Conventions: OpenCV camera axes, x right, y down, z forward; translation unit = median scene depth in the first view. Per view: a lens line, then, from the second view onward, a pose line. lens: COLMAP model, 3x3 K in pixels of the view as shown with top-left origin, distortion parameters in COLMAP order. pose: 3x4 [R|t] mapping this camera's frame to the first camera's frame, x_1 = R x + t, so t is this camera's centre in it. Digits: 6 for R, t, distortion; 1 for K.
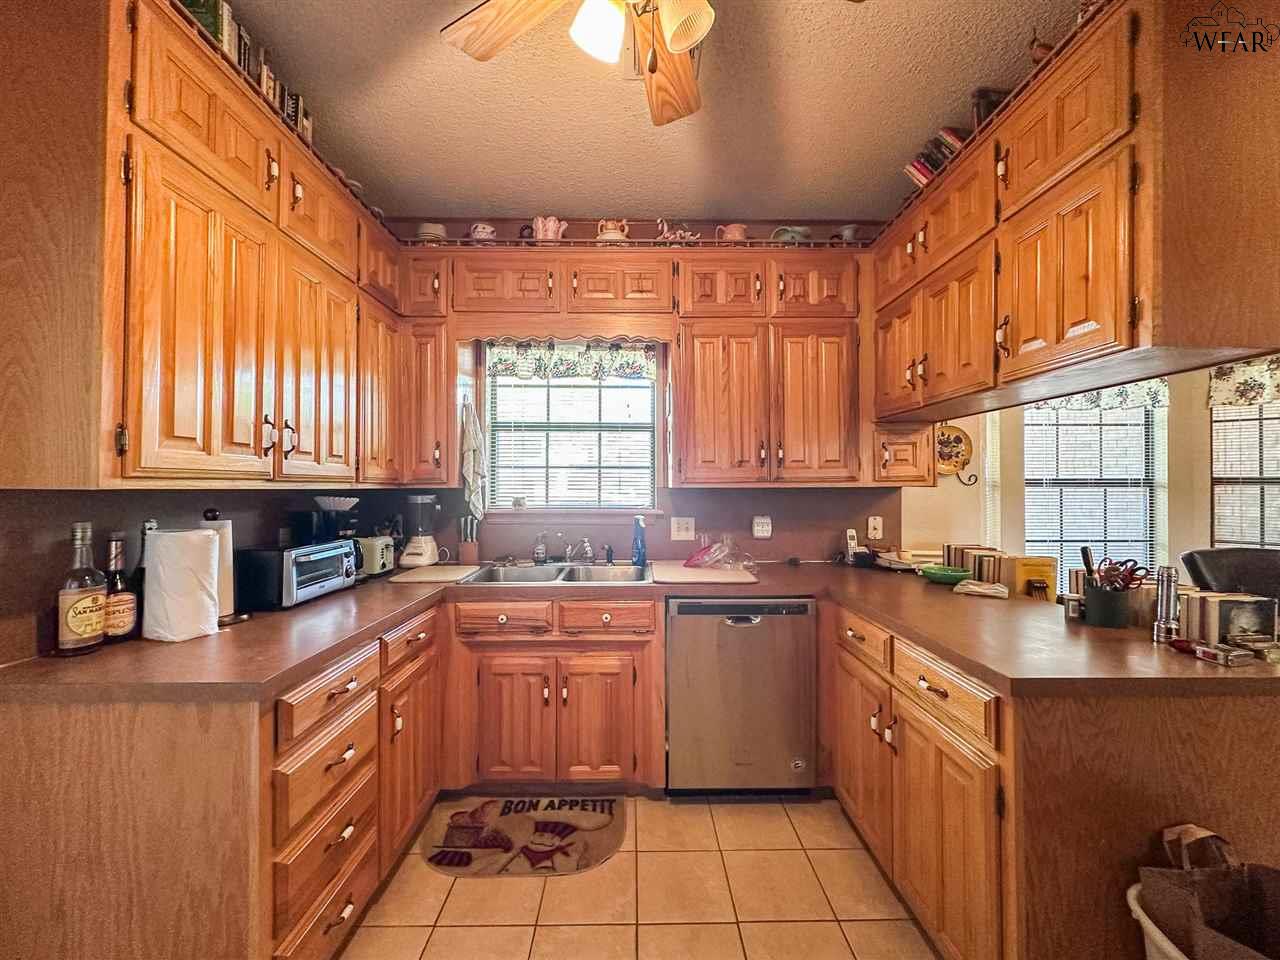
lens RADIAL K [[512.2, 0, 642.8], [0, 512.2, 480.7], [0, 0, 1]] dist [0.001527, 0.000576]
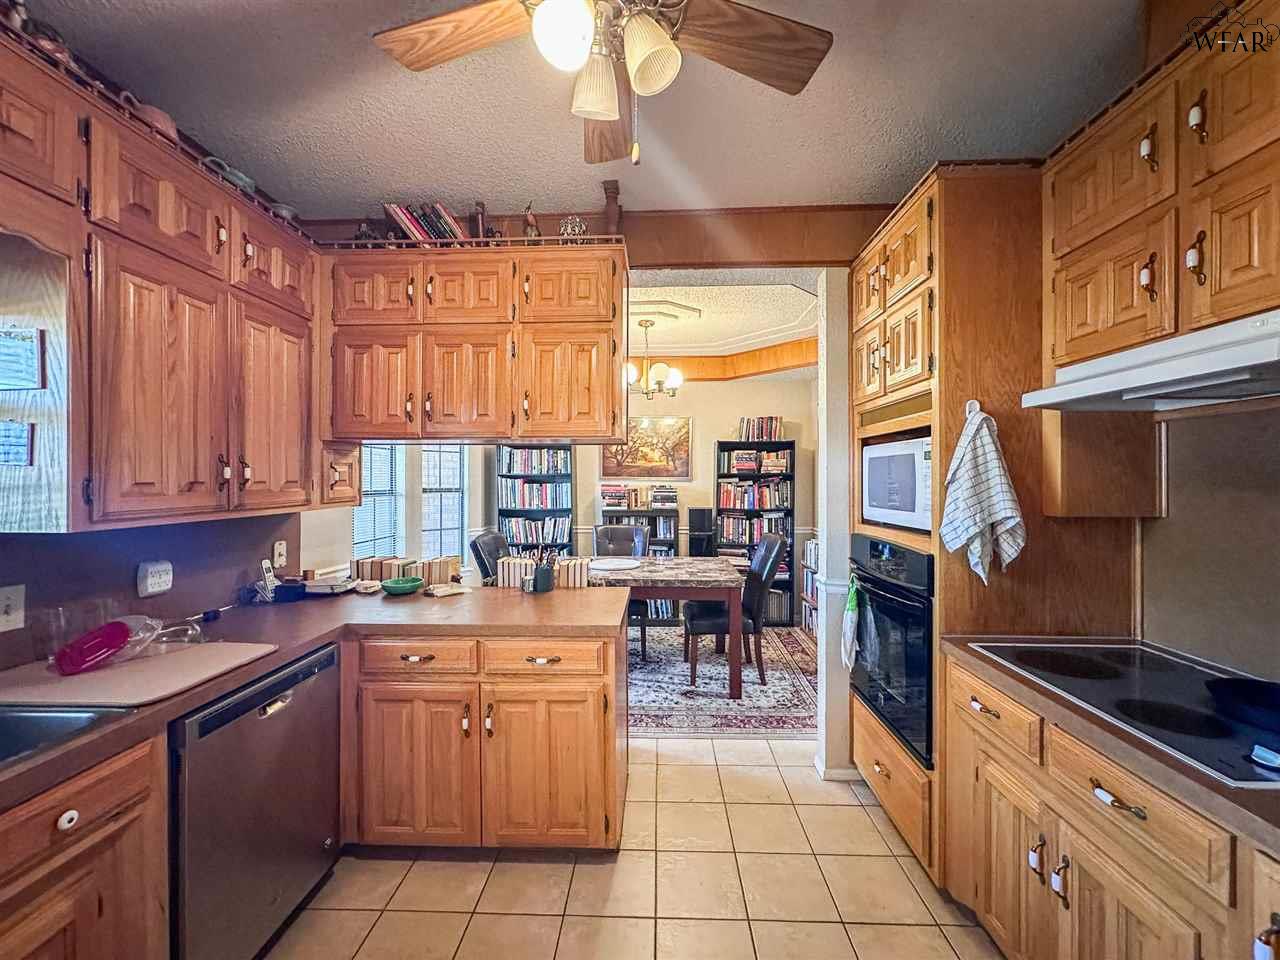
lens RADIAL K [[512.2, 0, 642.8], [0, 512.2, 480.7], [0, 0, 1]] dist [0.001527, 0.000576]
pose [[0.046501, -0.001232, 0.998917, -0.451256], [-0.010736, 0.999941, 0.001733, -0.048589], [-0.998861, -0.010805, 0.046485, 0.380009]]
